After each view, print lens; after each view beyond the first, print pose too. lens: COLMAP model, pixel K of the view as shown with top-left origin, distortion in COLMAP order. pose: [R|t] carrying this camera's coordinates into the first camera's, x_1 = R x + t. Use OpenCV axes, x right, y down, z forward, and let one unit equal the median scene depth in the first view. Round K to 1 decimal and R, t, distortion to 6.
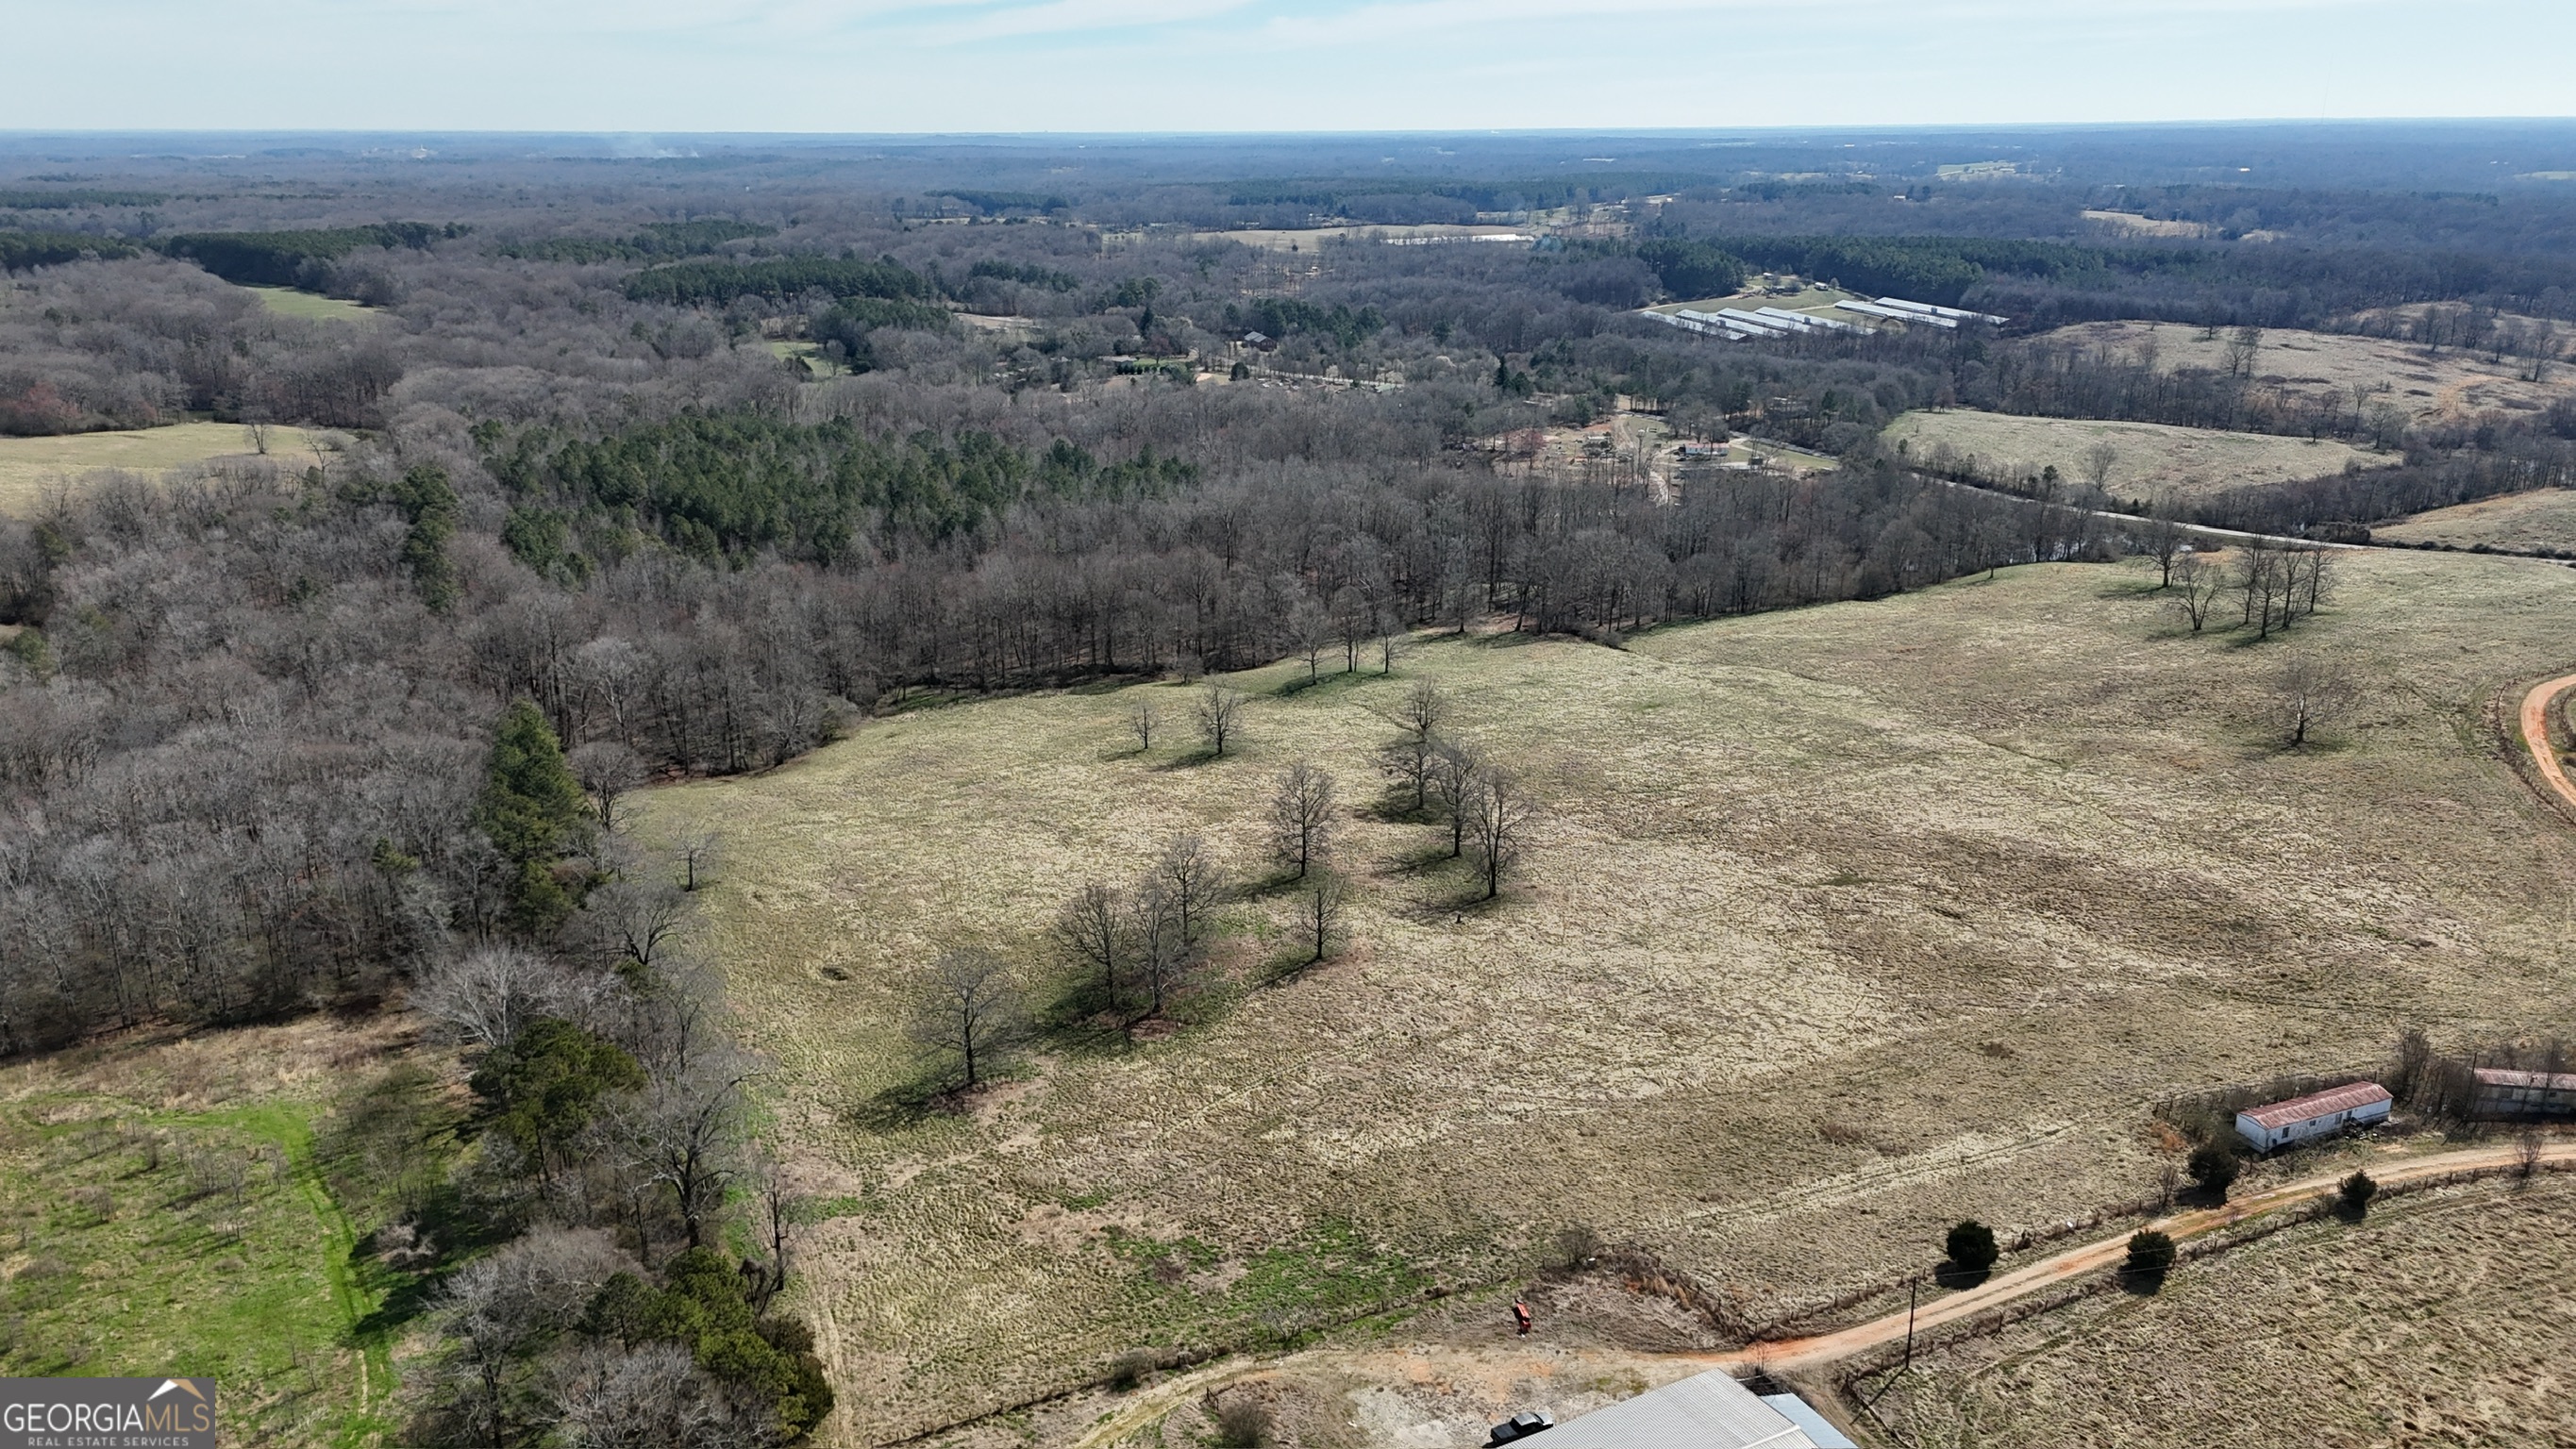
lens RADIAL K [[1832.2, 0, 1282.3], [0, 1832.2, 725.4], [0, 0, 1]] dist [0.092999, -0.104663]
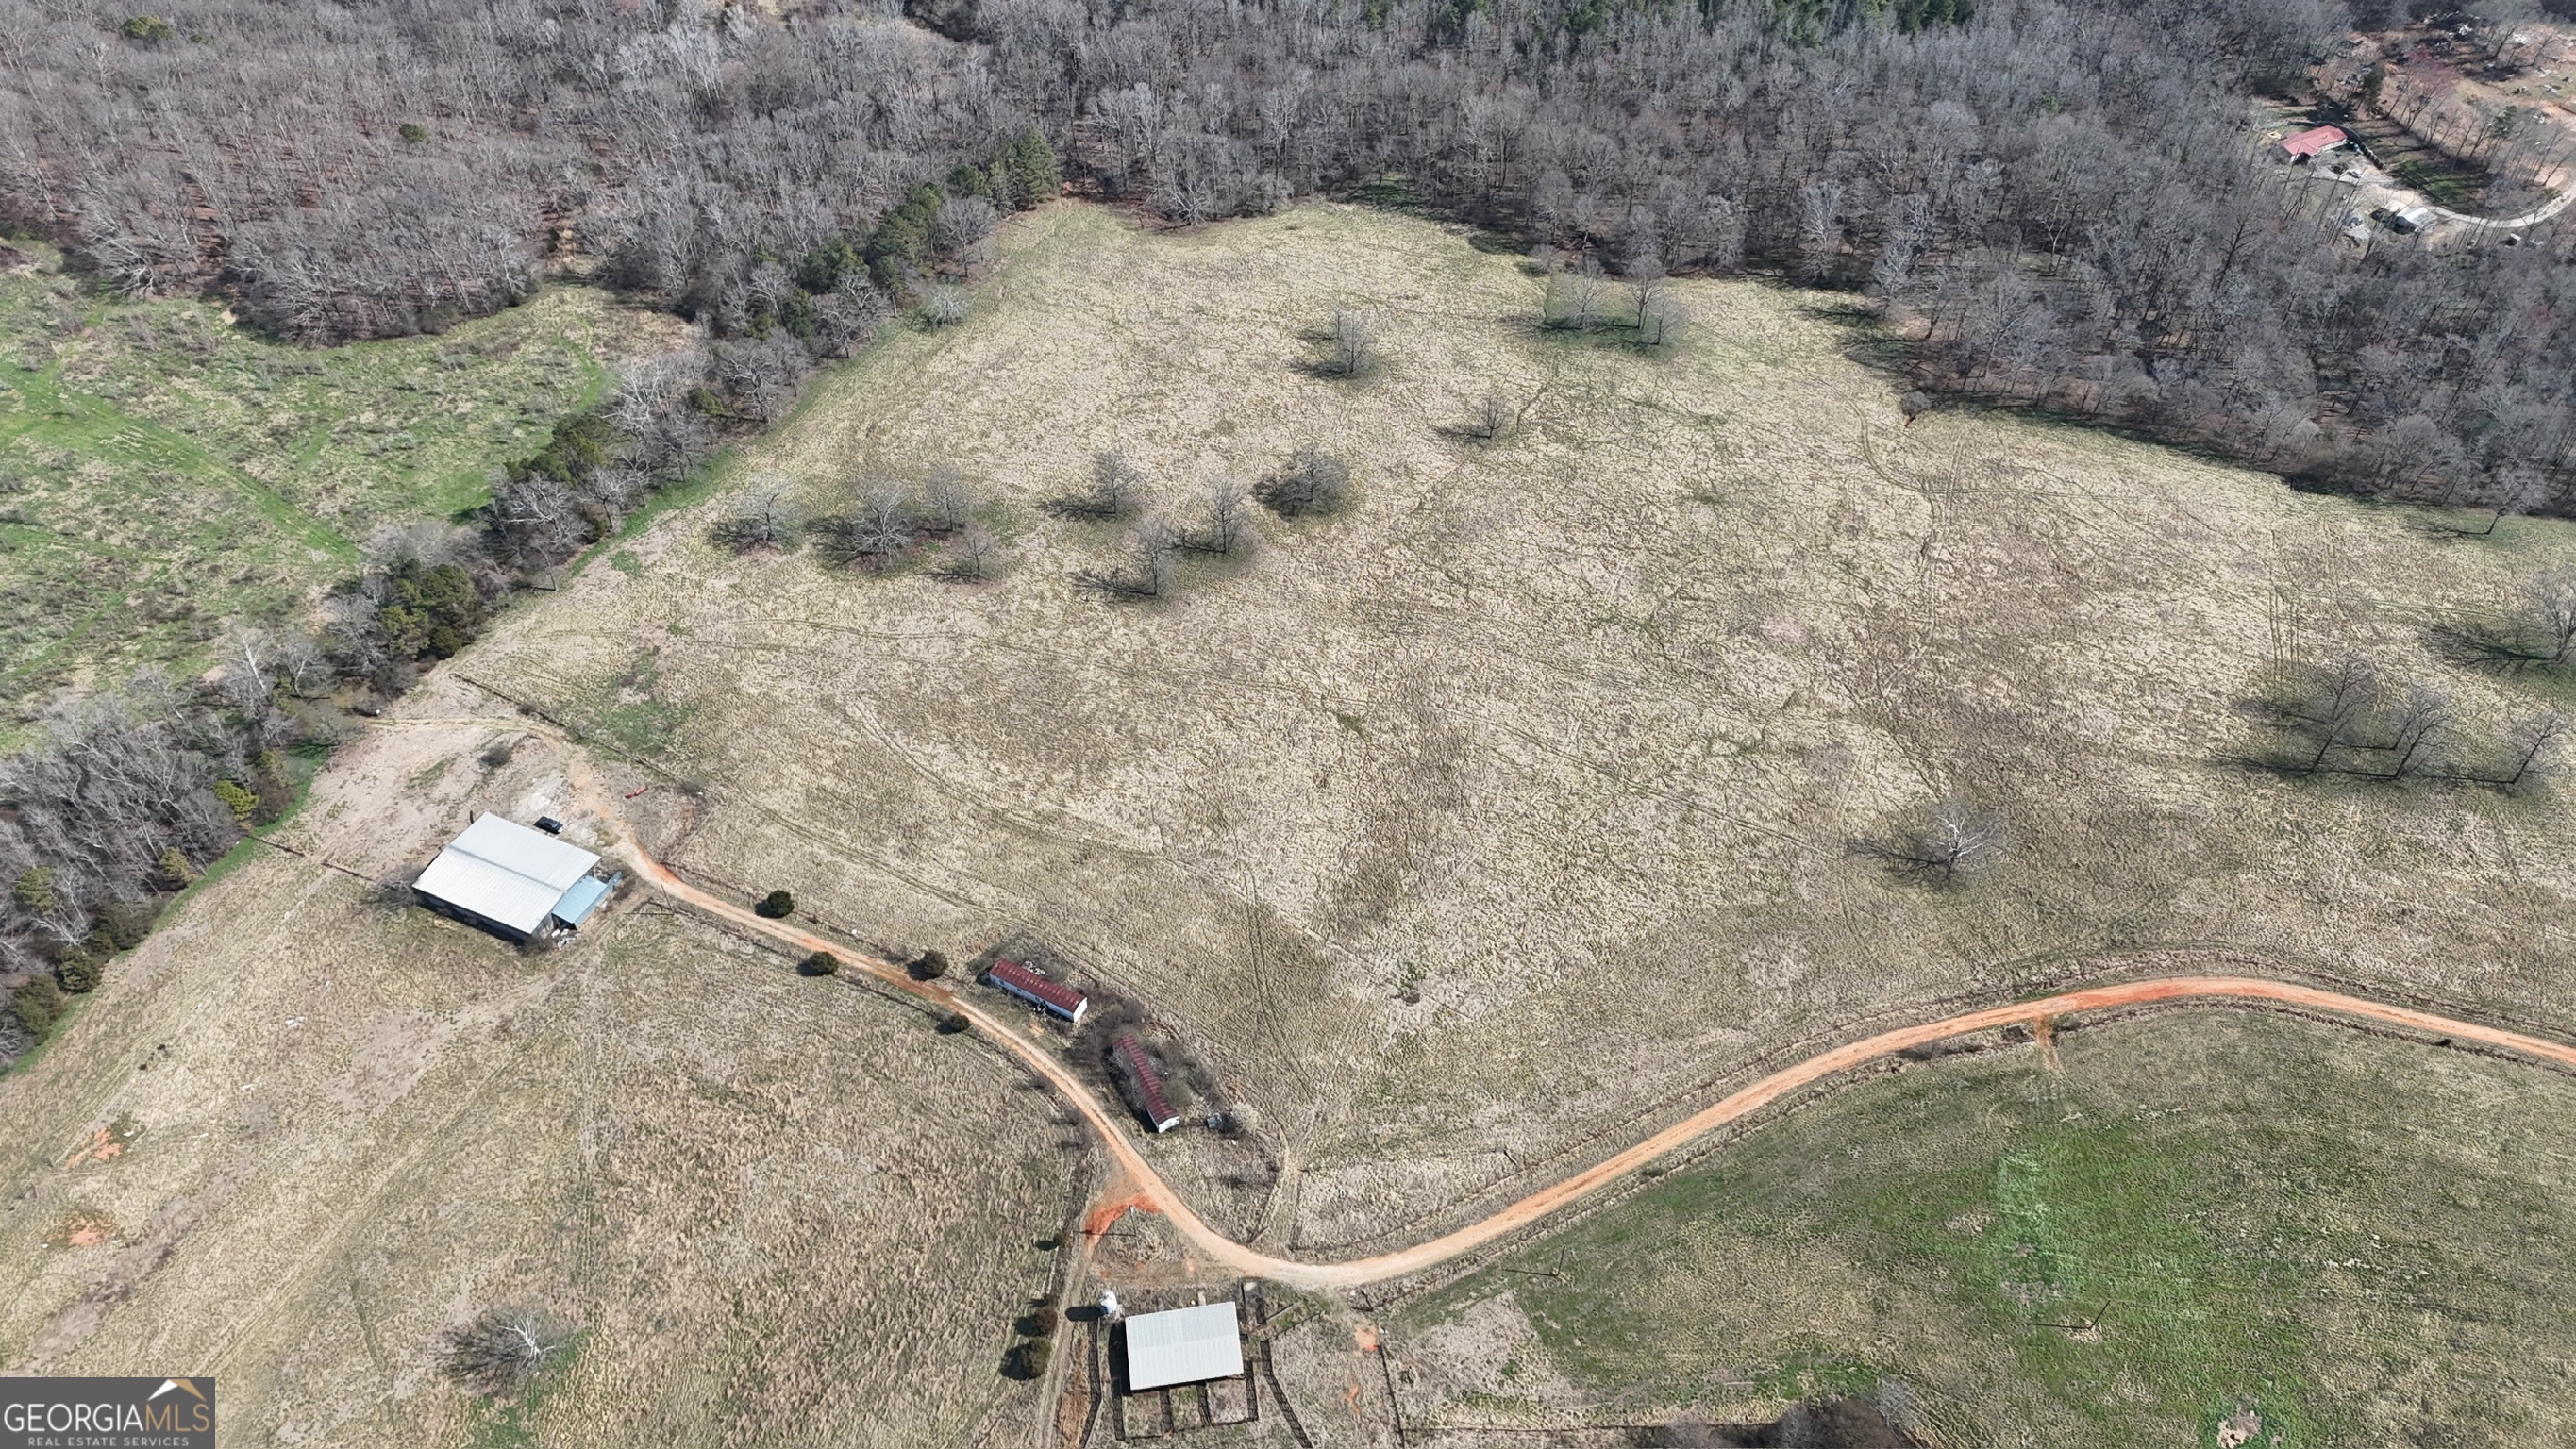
lens RADIAL K [[1832.2, 0, 1282.3], [0, 1832.2, 725.4], [0, 0, 1]] dist [0.092999, -0.104663]
pose [[0.621926, 0.559745, -0.547625, 0.810176], [-0.225875, 0.797831, 0.558968, -0.515371], [0.749792, -0.223942, 0.622625, 0.127081]]
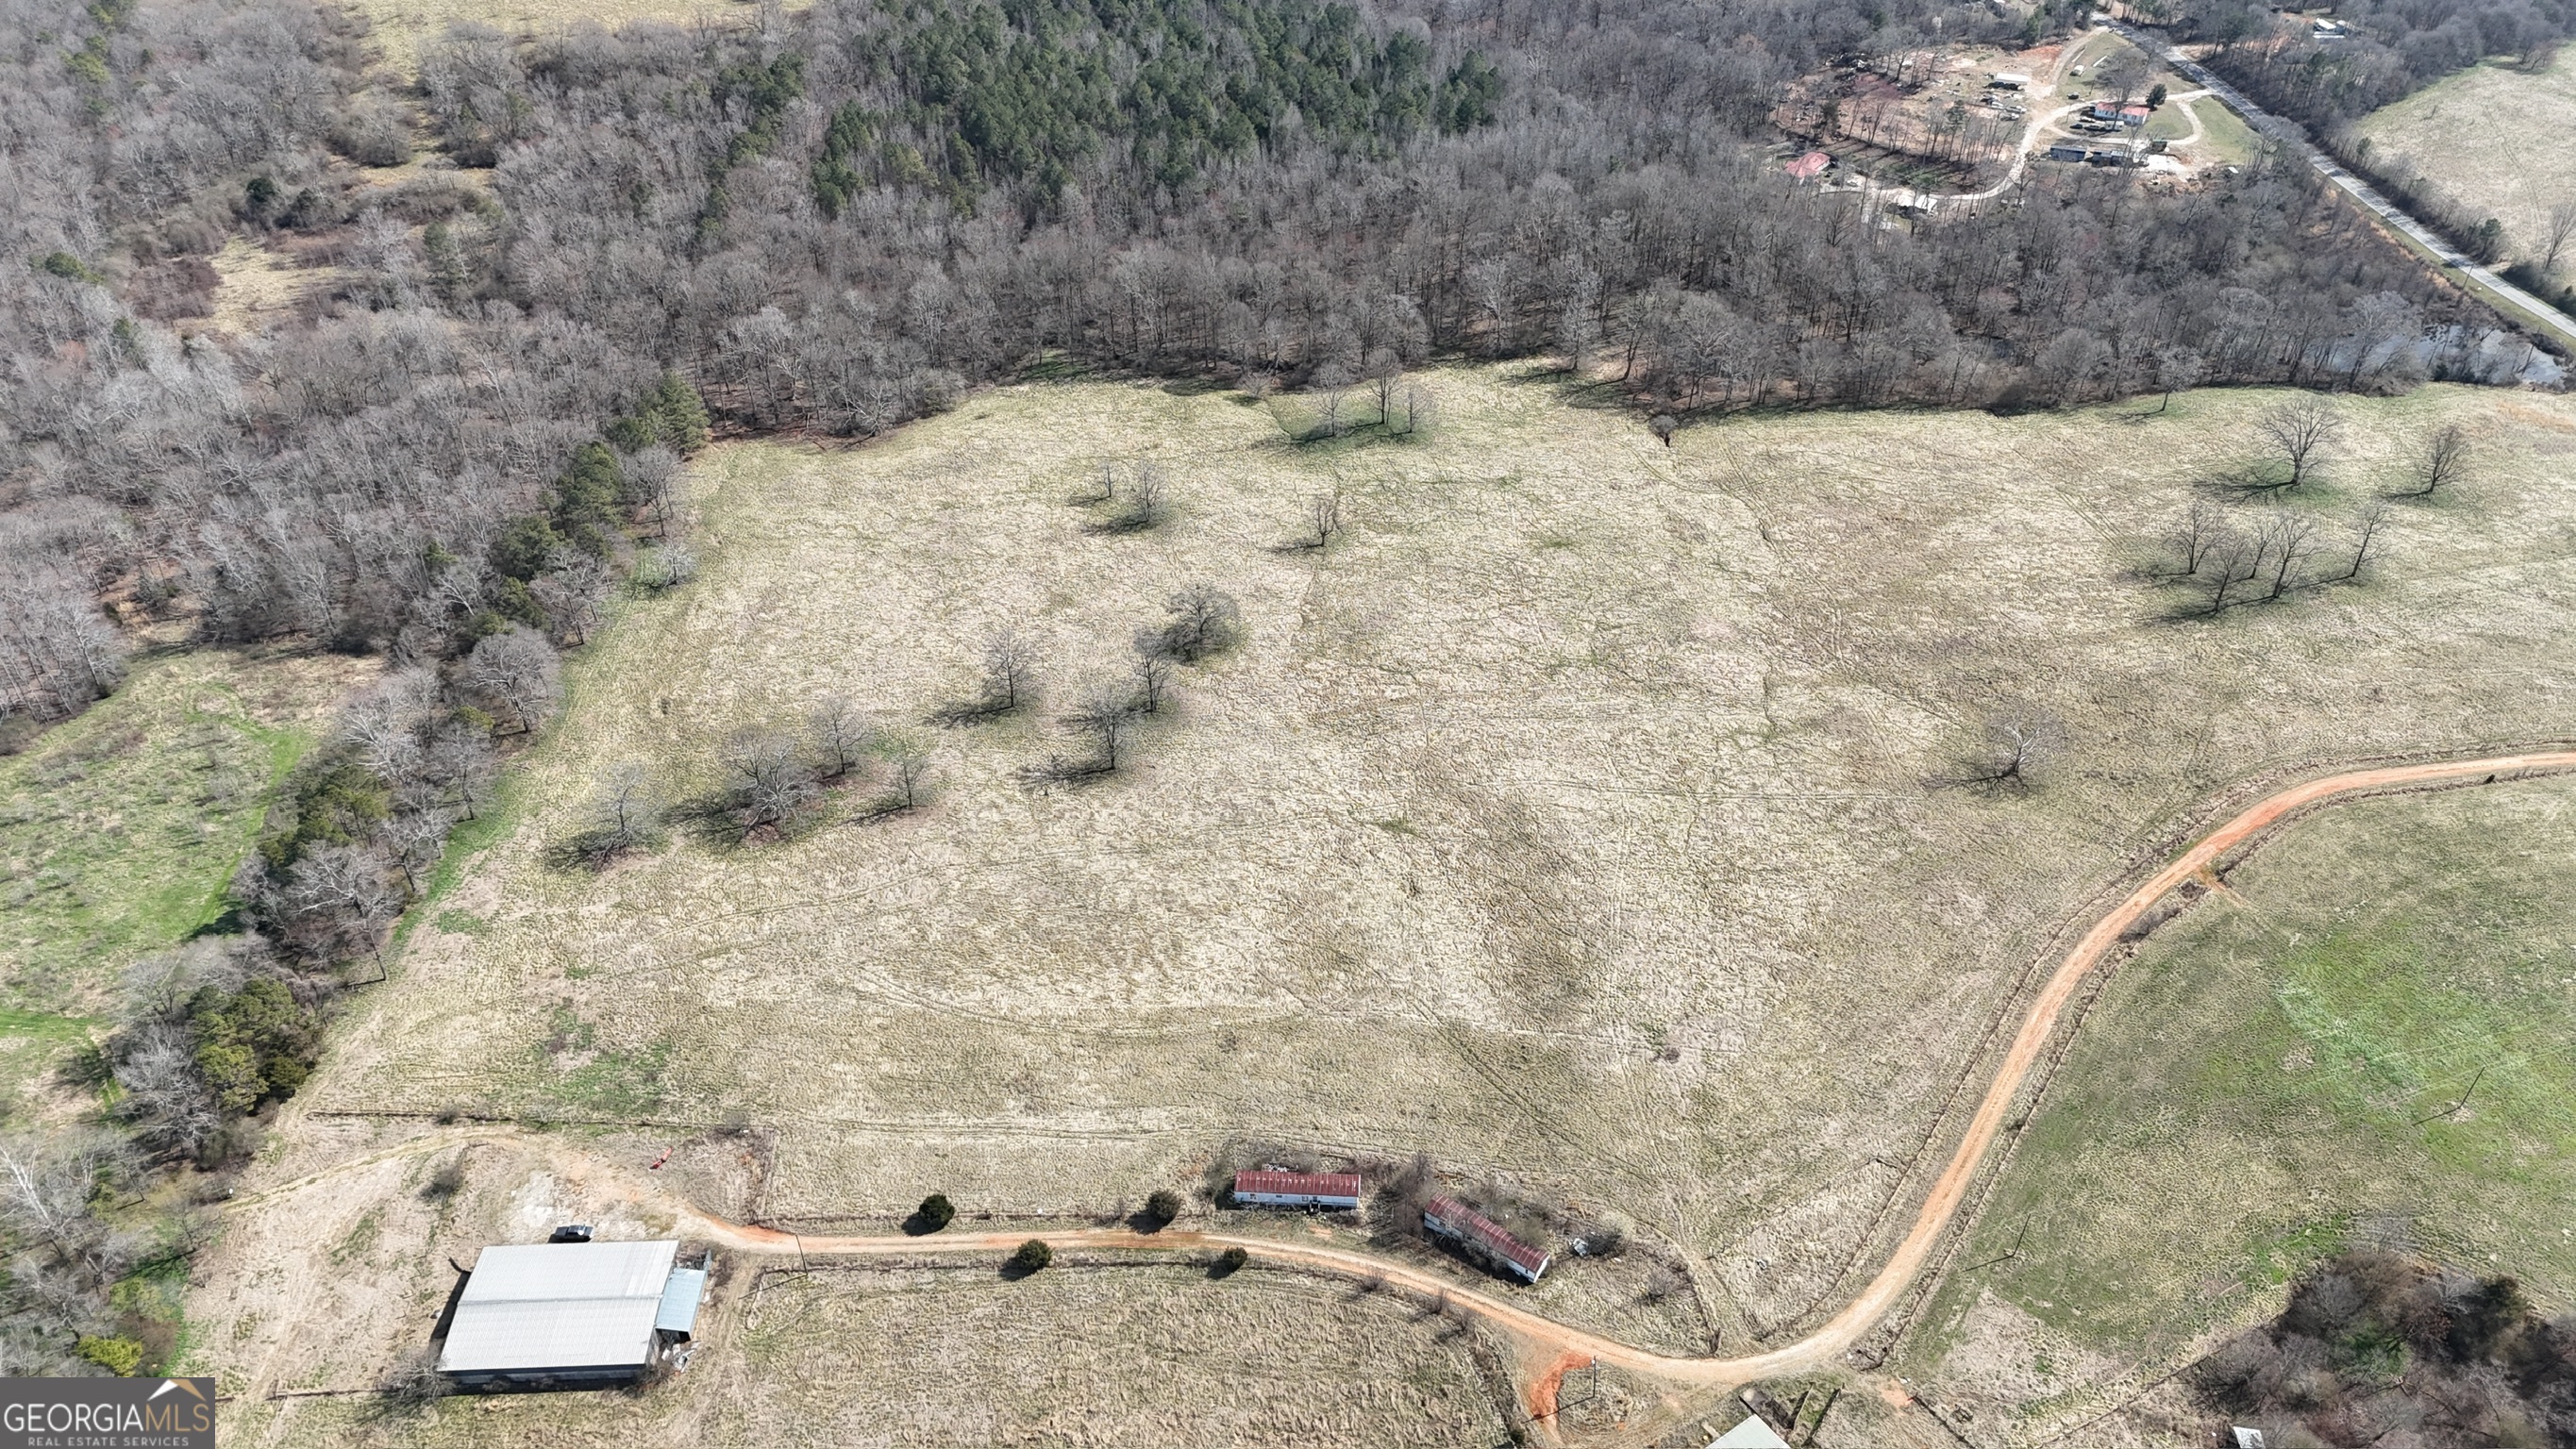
lens RADIAL K [[1844.8, 0, 1288.0], [0, 1844.8, 724.5], [0, 0, 1]] dist [0.068162, -0.047877]
pose [[0.900119, 0.262550, -0.347639, 0.525628], [-0.122989, 0.918678, 0.375372, -0.341829], [0.417923, -0.295123, 0.859211, -0.029974]]
